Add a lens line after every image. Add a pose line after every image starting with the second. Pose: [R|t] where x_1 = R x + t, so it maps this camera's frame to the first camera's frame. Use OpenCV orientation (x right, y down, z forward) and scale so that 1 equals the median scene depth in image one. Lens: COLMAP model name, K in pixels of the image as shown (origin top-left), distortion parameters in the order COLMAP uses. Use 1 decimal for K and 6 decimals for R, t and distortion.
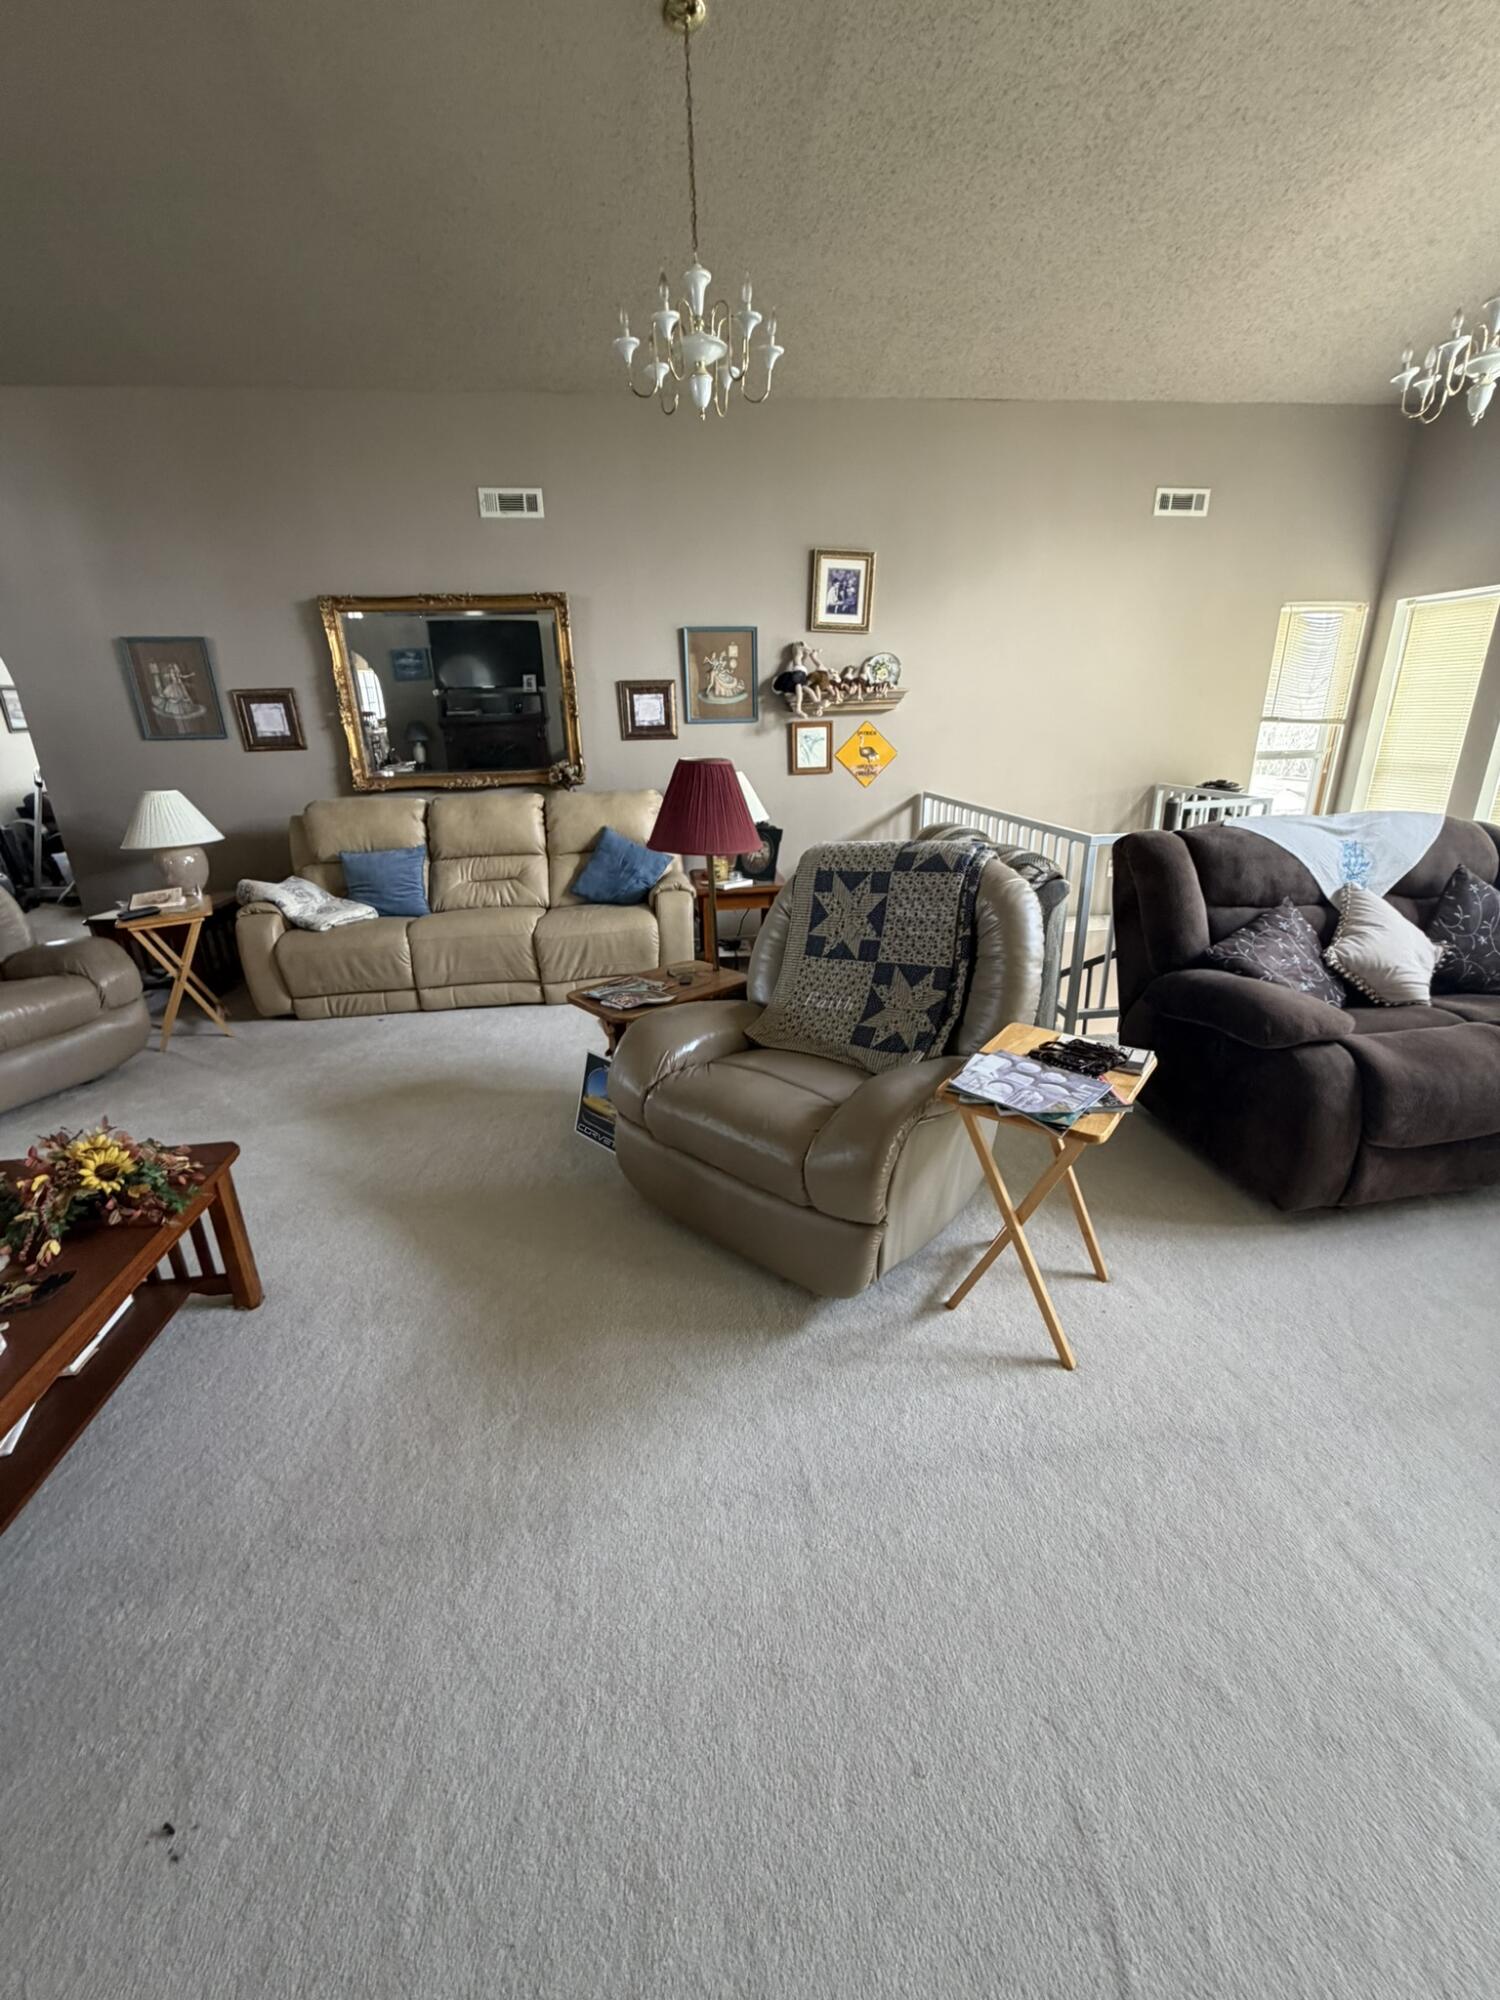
lens RADIAL K [[796.9, 0, 752.4], [0, 796.9, 995.8], [0, 0, 1]] dist [-0.001658, -0.000570]
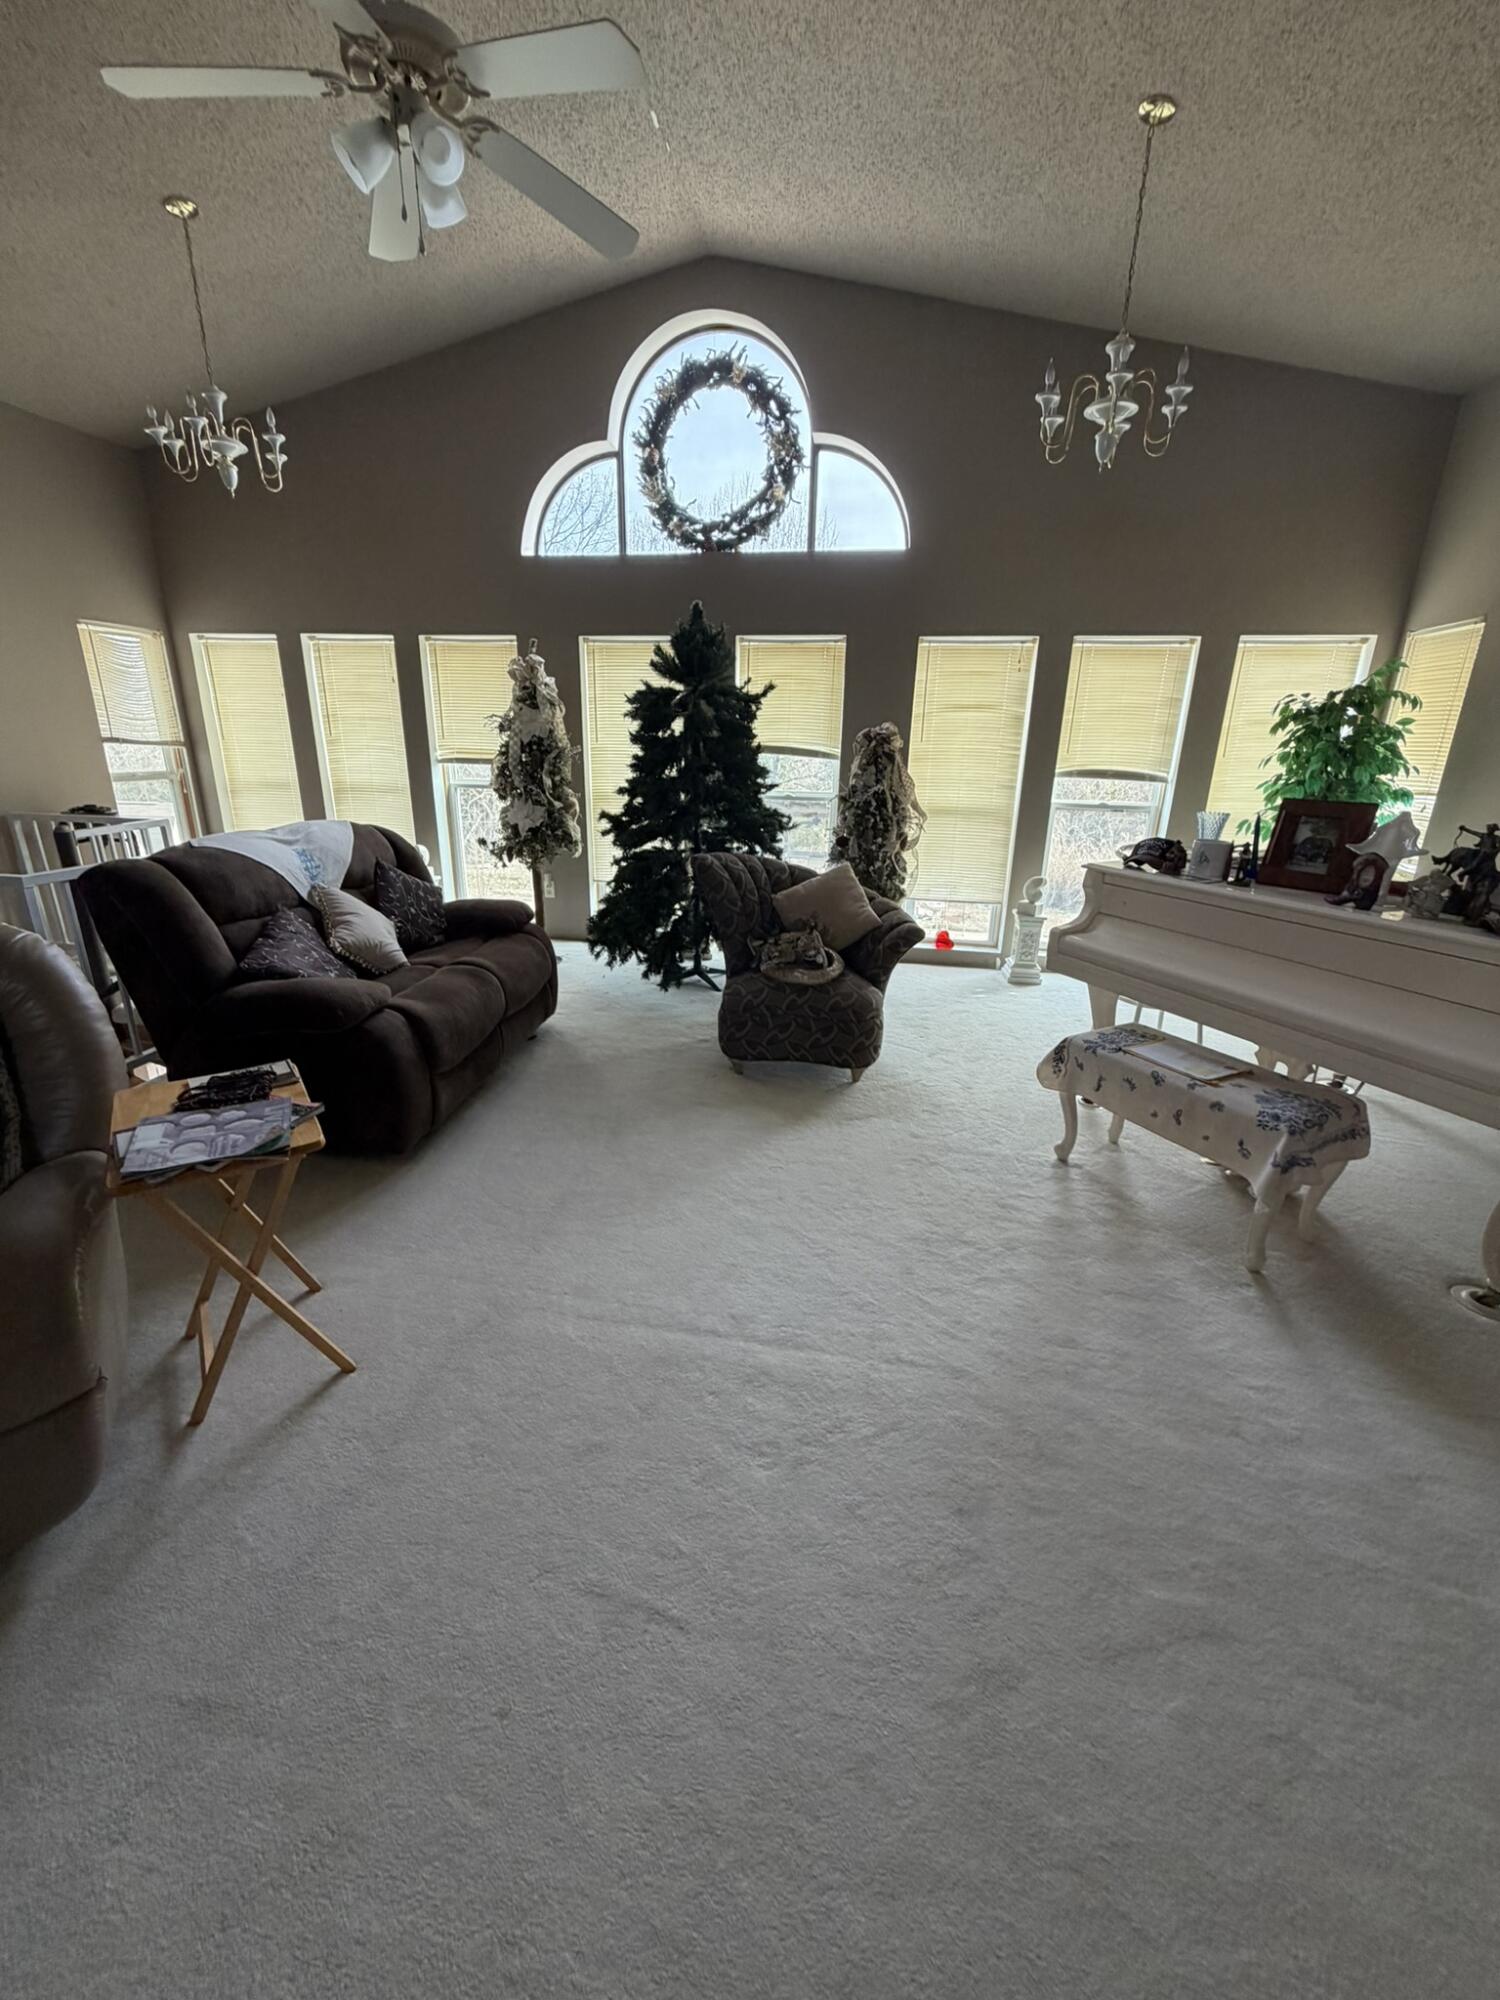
lens RADIAL K [[796.9, 0, 752.4], [0, 796.9, 995.8], [0, 0, 1]] dist [-0.001658, -0.000570]
pose [[0.285264, -0.271683, 0.919137, -0.208686], [0.292977, 0.937799, 0.186271, -0.019833], [-0.912573, 0.216150, 0.347117, 0.052148]]
